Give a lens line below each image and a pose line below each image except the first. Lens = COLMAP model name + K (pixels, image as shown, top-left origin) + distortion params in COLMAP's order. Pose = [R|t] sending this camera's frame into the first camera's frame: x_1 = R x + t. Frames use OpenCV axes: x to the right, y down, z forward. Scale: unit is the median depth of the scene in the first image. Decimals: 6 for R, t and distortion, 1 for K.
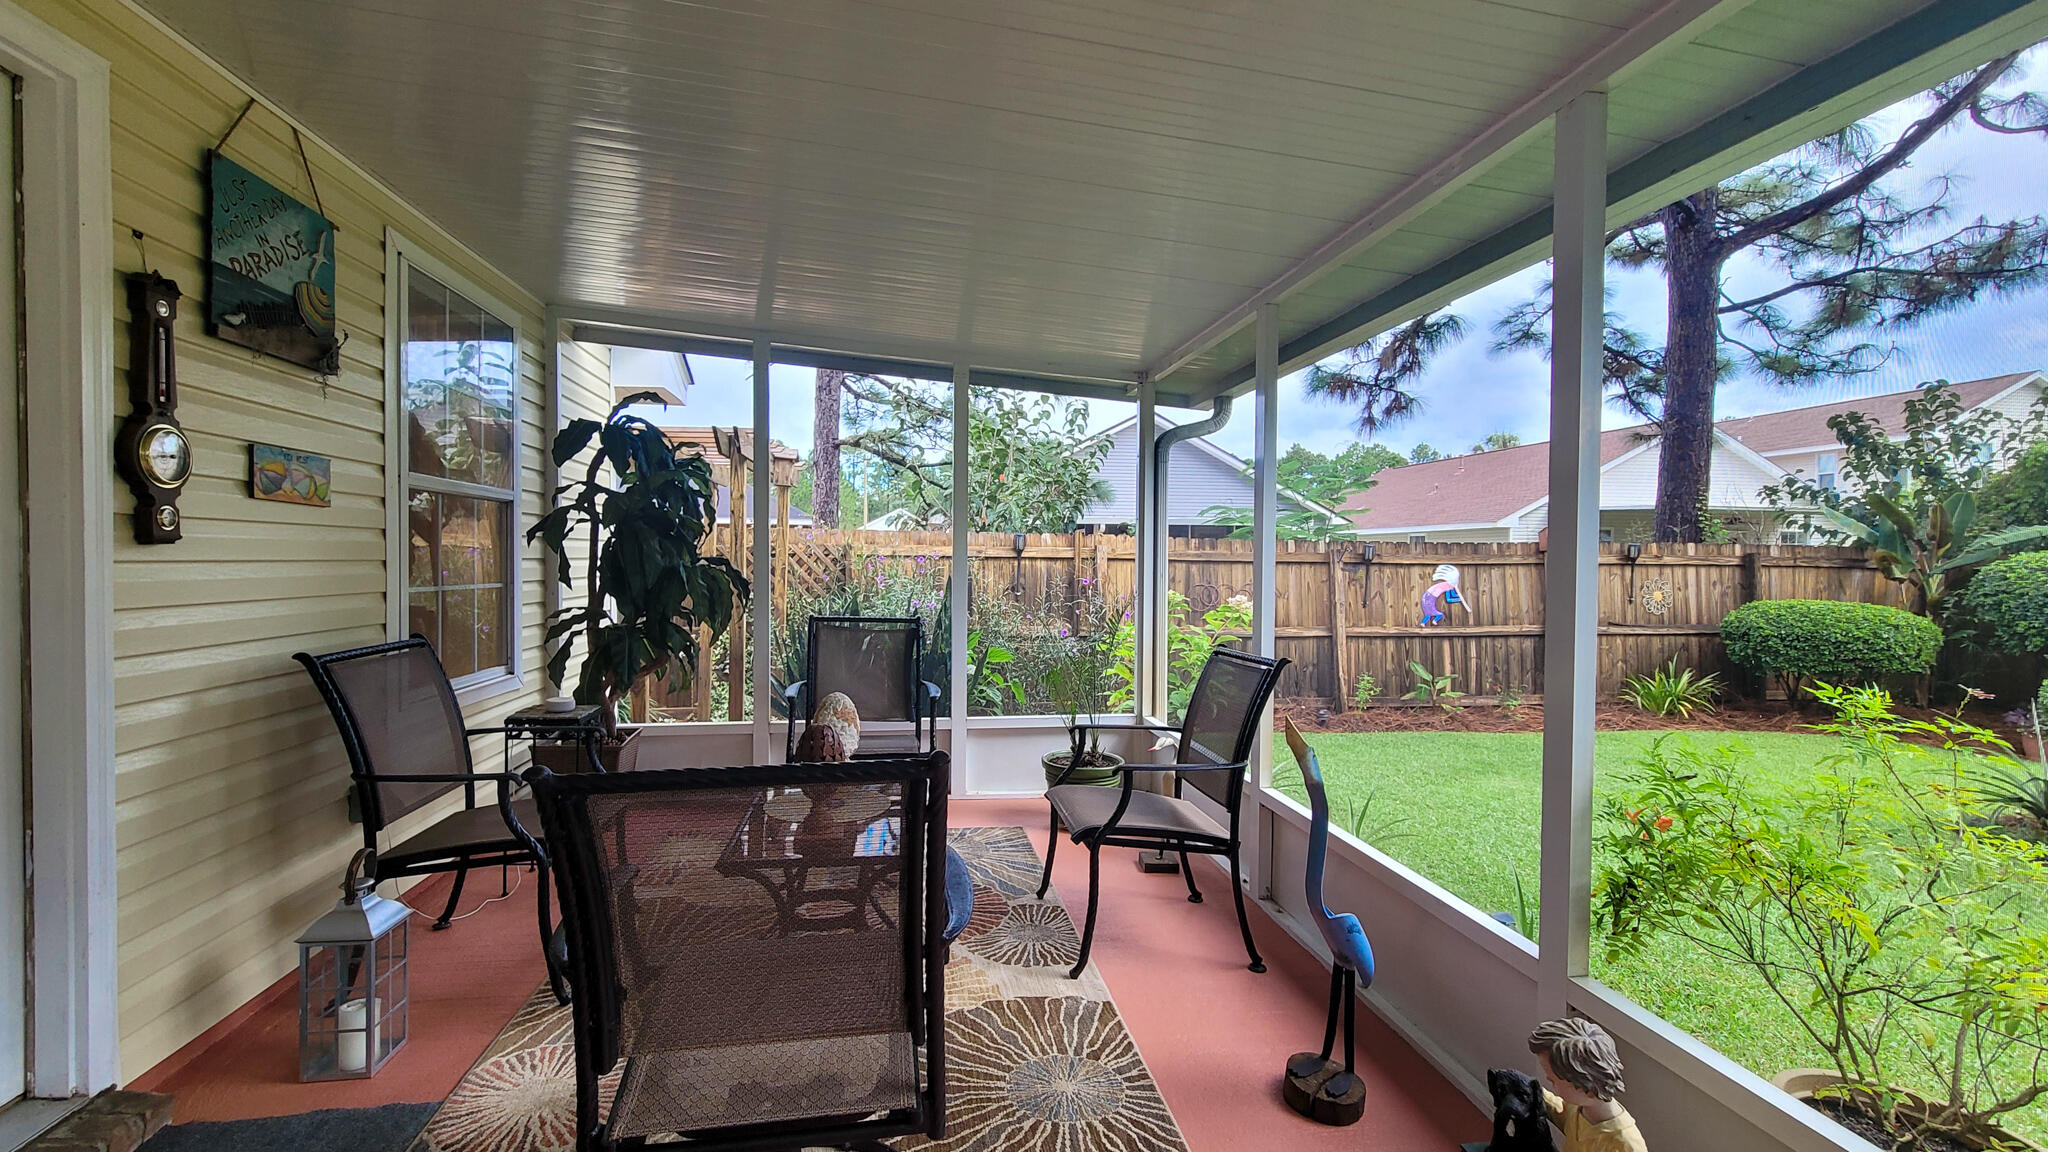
lens RADIAL K [[822.9, 0, 974.0], [0, 822.9, 576.2], [0, 0, 1]] dist [0.000051, -0.000303]
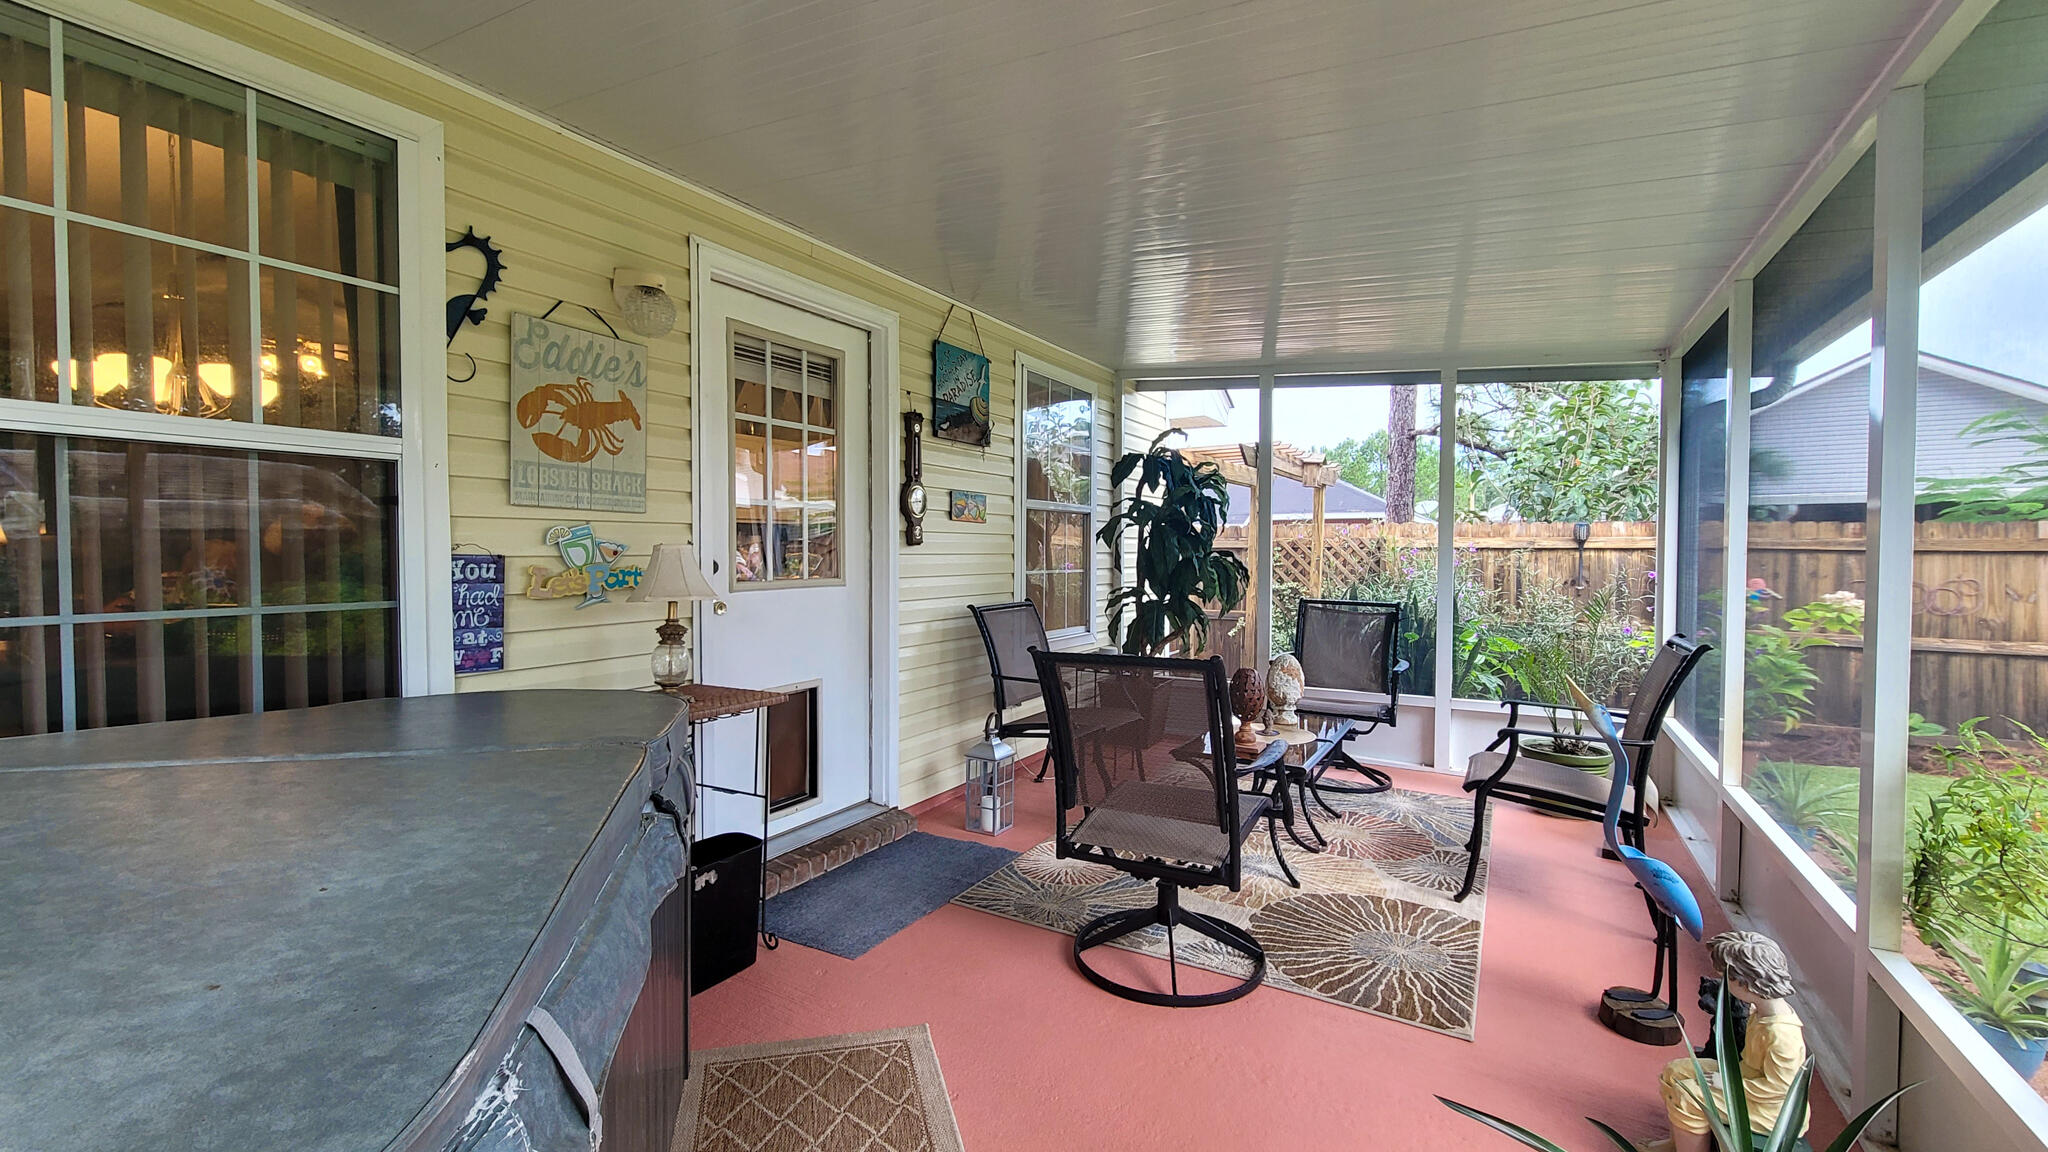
lens RADIAL K [[822.9, 0, 974.0], [0, 822.9, 576.2], [0, 0, 1]] dist [0.000051, -0.000303]
pose [[0.753449, 0.012305, -0.657392, 0.366387], [-0.008313, 0.999923, 0.009188, 0.013480], [0.657454, -0.001458, 0.753493, -0.349028]]
